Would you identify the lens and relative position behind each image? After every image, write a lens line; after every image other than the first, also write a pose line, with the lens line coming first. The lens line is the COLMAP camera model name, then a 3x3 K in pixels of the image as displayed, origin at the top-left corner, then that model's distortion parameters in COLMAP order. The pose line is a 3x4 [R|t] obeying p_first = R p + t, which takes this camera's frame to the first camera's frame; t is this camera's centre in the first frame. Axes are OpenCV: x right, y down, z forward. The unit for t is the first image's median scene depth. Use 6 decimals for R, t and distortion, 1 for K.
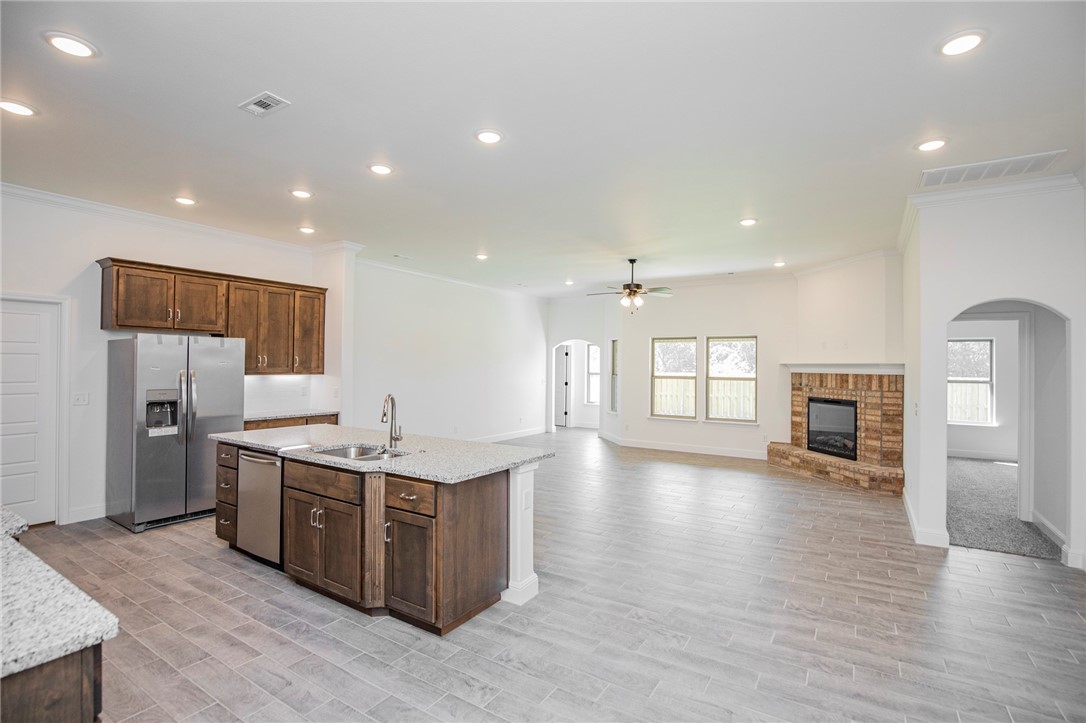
lens RADIAL K [[504.2, 0, 565.1], [0, 504.2, 358.0], [0, 0, 1]] dist [-0.037859, 0.008458]
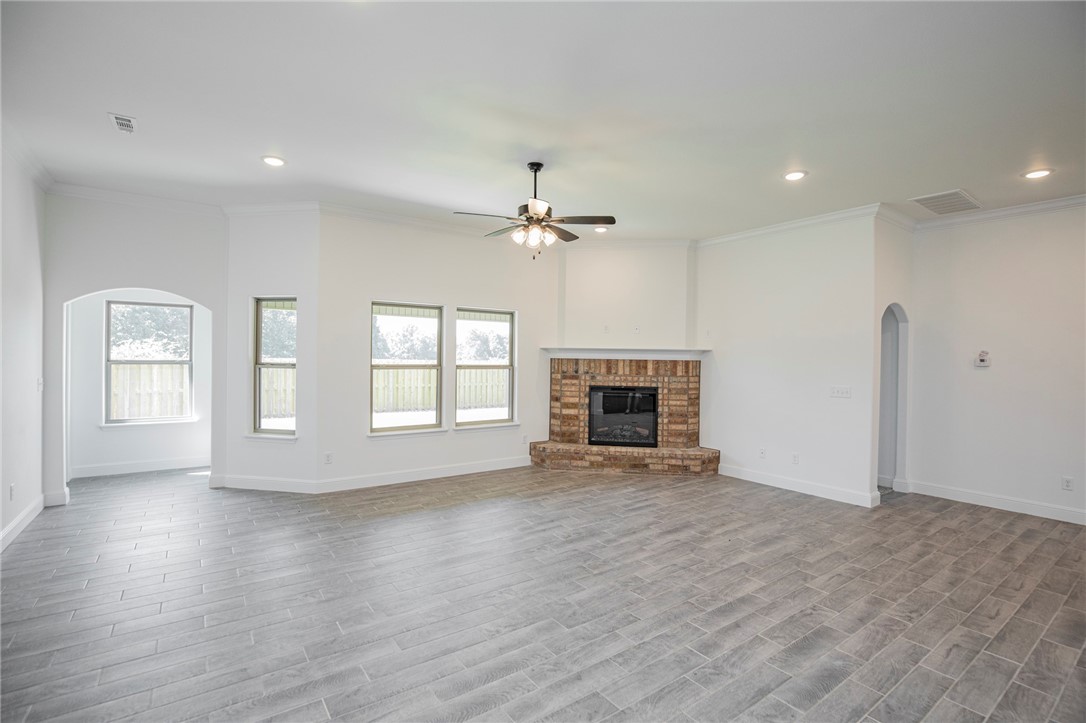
lens RADIAL K [[504.2, 0, 550.0], [0, 504.2, 354.5], [0, 0, 1]] dist [-0.037859, 0.008458]
pose [[0.392292, -0.002902, 0.919836, -0.428904], [-0.025067, 0.999590, 0.013844, 0.013296], [-0.919499, -0.028488, 0.392058, 0.827756]]
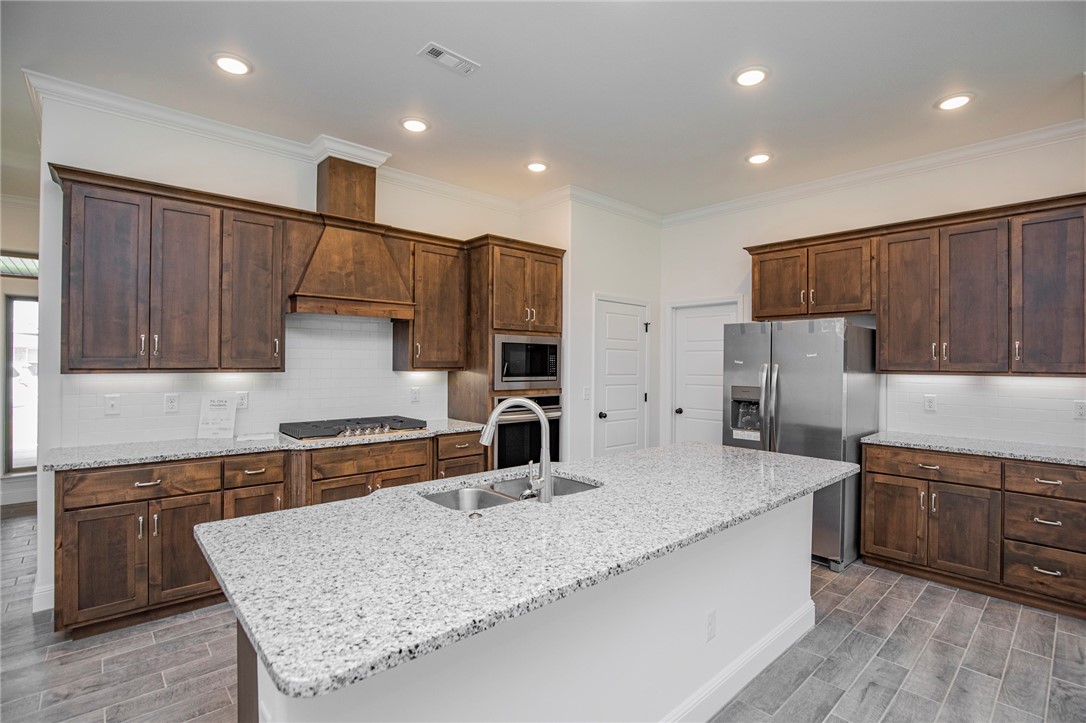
lens RADIAL K [[504.2, 0, 552.3], [0, 504.2, 362.2], [0, 0, 1]] dist [-0.037859, 0.008458]
pose [[-0.282421, -0.012960, -0.959203, 0.085542], [0.004082, 0.999883, -0.014712, 0.022735], [0.959282, -0.008071, -0.282336, 0.636285]]
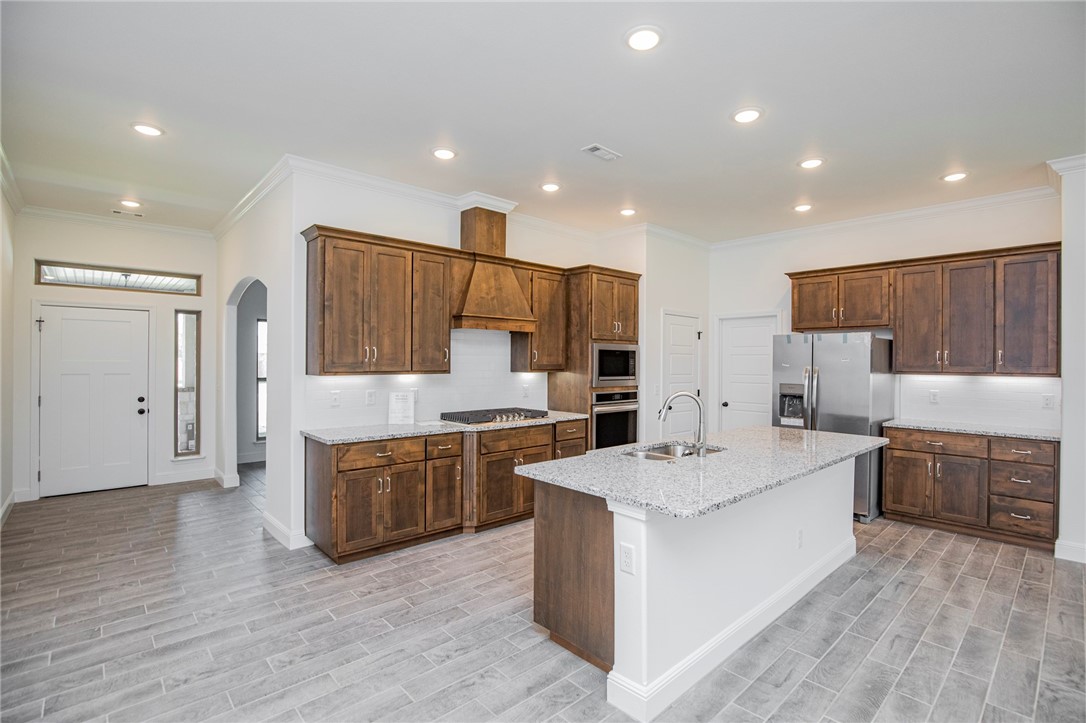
lens RADIAL K [[504.2, 0, 547.7], [0, 504.2, 361.5], [0, 0, 1]] dist [-0.037859, 0.008458]
pose [[-0.279531, -0.010009, -0.960085, 0.290029], [0.004877, 0.999918, -0.011844, 0.016497], [0.960124, -0.007993, -0.279459, 0.543077]]
